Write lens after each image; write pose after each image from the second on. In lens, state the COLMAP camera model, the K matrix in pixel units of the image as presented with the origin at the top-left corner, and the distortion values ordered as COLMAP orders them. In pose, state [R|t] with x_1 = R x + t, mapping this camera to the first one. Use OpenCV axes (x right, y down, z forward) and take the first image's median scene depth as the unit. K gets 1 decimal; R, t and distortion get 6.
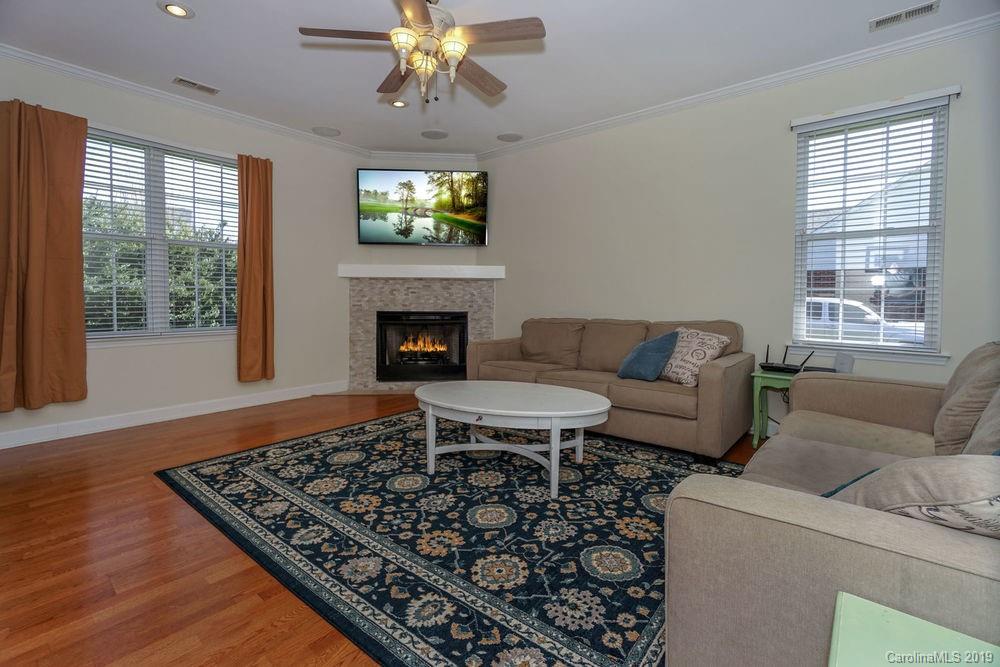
lens RADIAL K [[455.9, 0, 499.8], [0, 455.9, 316.7], [0, 0, 1]] dist [-0.009960, -0.000111]
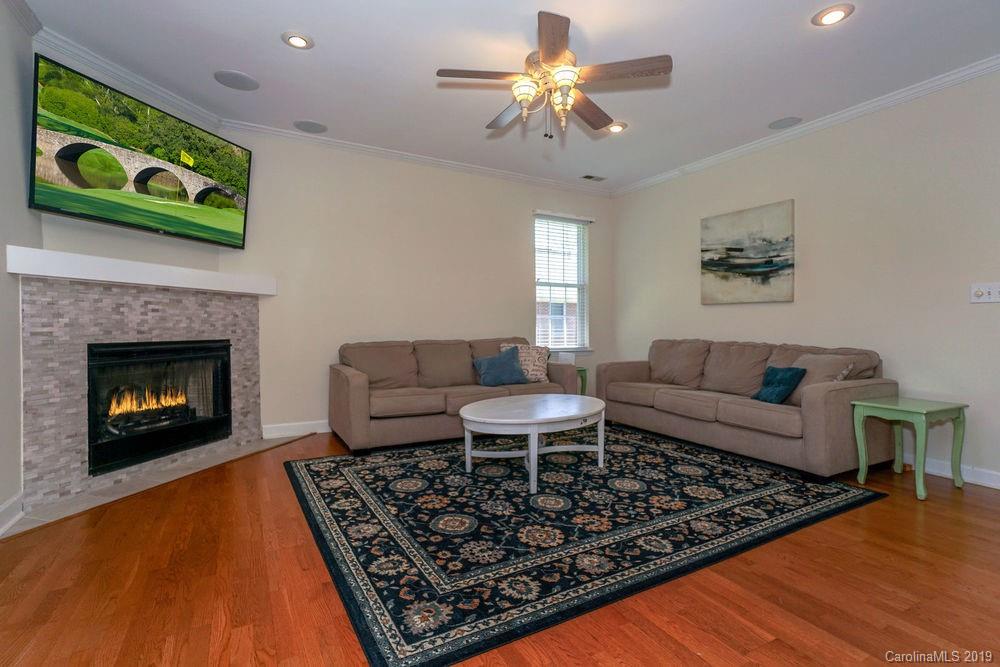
lens RADIAL K [[455.1, 0, 500.0], [0, 455.1, 333.5], [0, 0, 1]] dist [0.007108, 0.000443]
pose [[0.360886, -0.021721, 0.932357, -1.030783], [0.031014, 0.999455, 0.011279, -0.026966], [-0.932094, 0.024846, 0.361363, 0.627140]]
